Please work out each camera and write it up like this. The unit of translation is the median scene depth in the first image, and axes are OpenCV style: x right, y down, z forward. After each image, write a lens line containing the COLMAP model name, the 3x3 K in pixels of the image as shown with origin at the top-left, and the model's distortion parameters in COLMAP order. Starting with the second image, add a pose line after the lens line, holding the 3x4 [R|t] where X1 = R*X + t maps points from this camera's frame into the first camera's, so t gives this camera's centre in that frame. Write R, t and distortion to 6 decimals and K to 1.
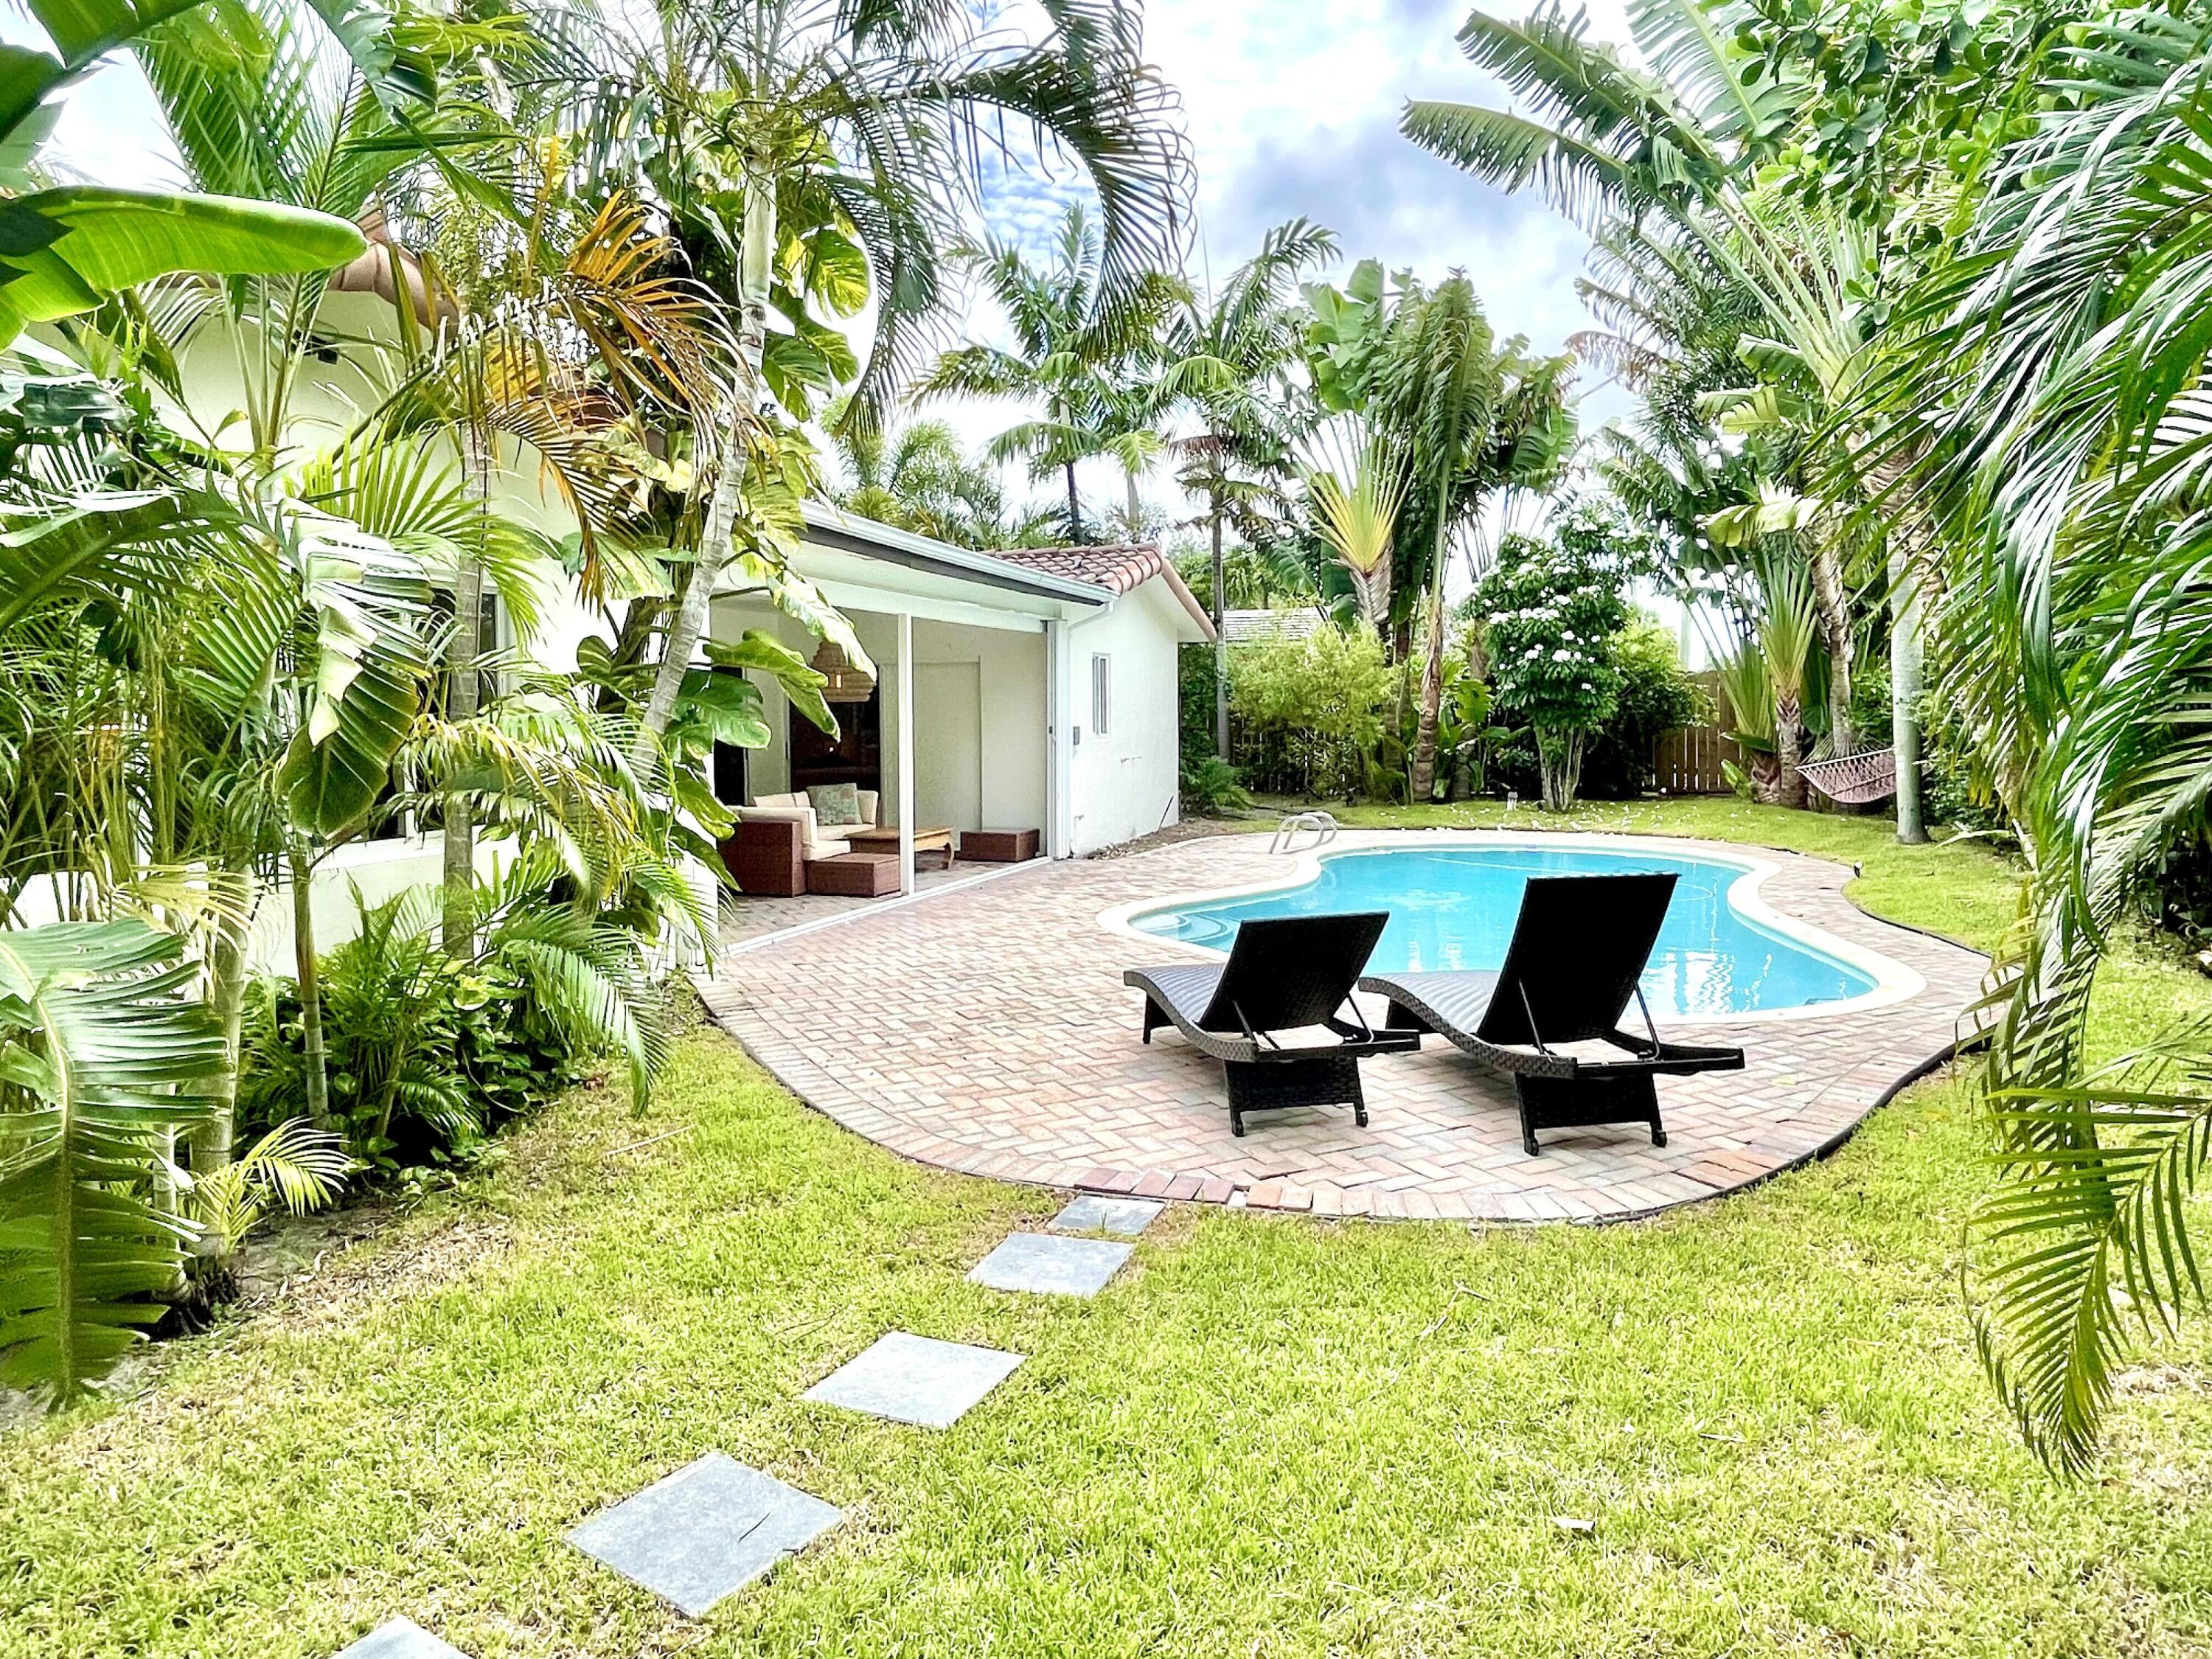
lens RADIAL K [[1406.4, 0, 1094.4], [0, 1406.4, 799.4], [0, 0, 1]] dist [0.018301, -0.033560]
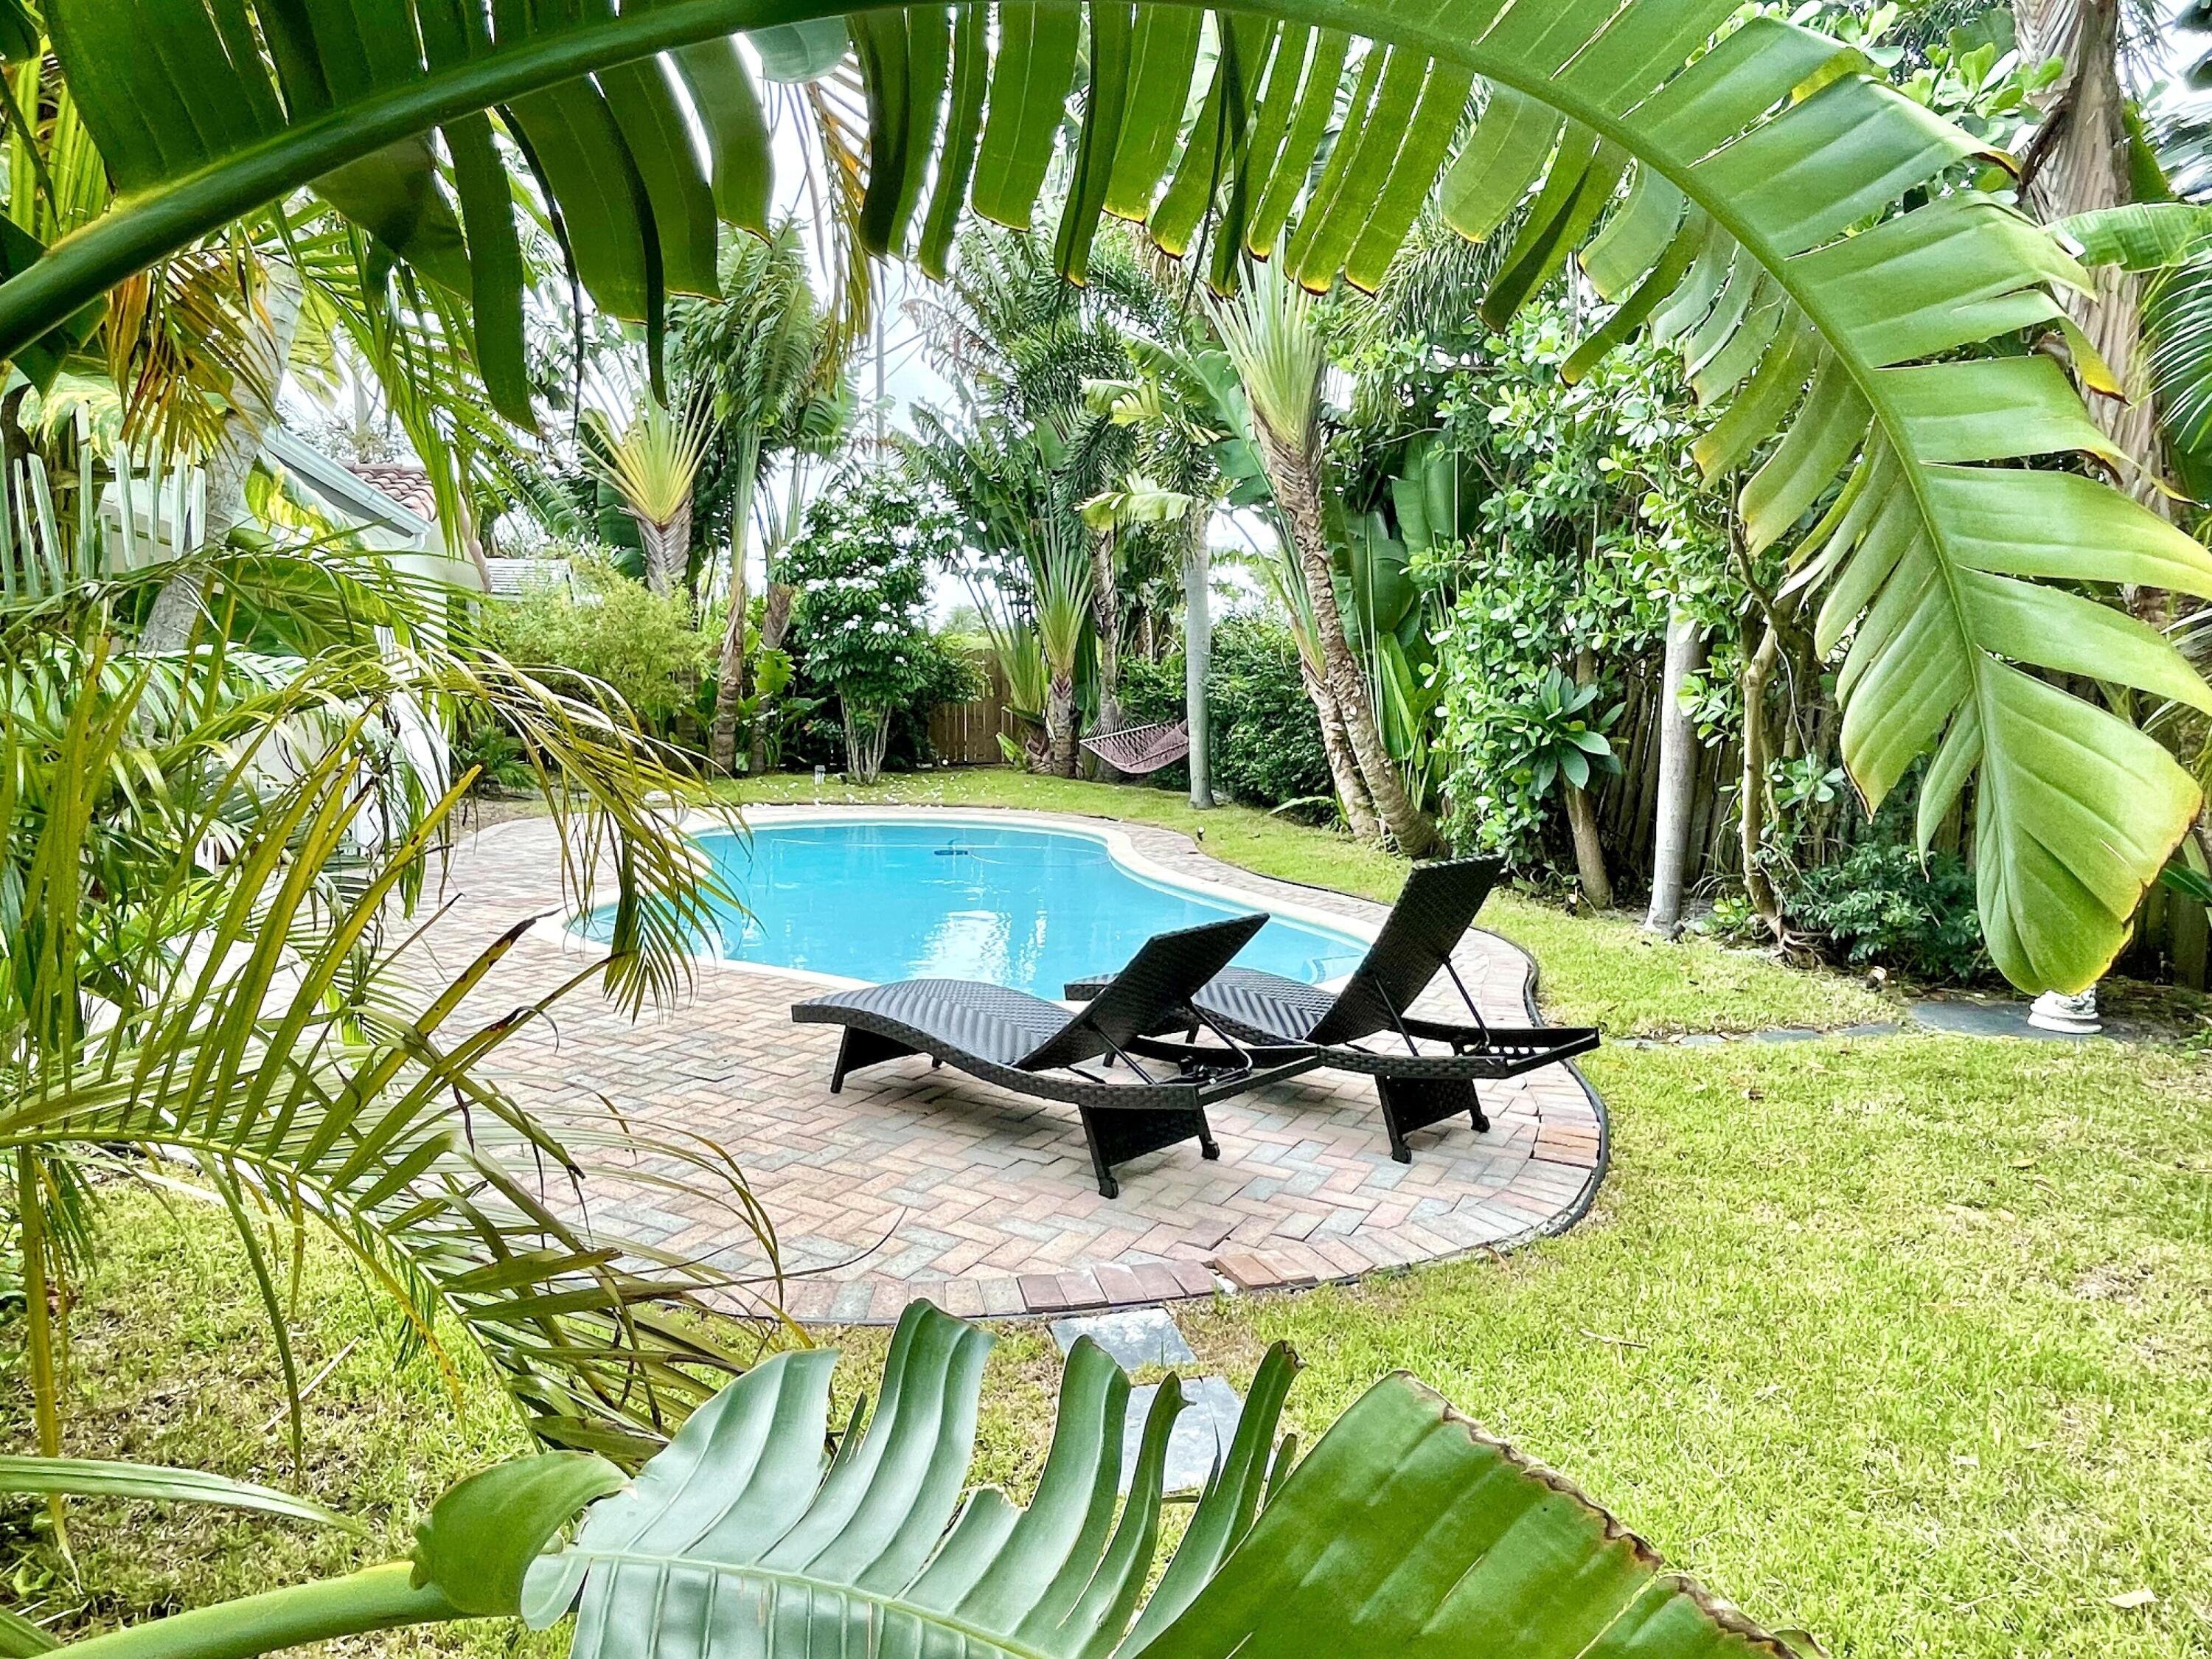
lens RADIAL K [[1406.4, 0, 1094.4], [0, 1406.4, 799.4], [0, 0, 1]] dist [0.018301, -0.033560]
pose [[0.825071, -0.022569, 0.564579, -0.100897], [0.010230, 0.999635, 0.025011, -0.004055], [-0.564937, -0.014860, 0.825000, 0.091626]]
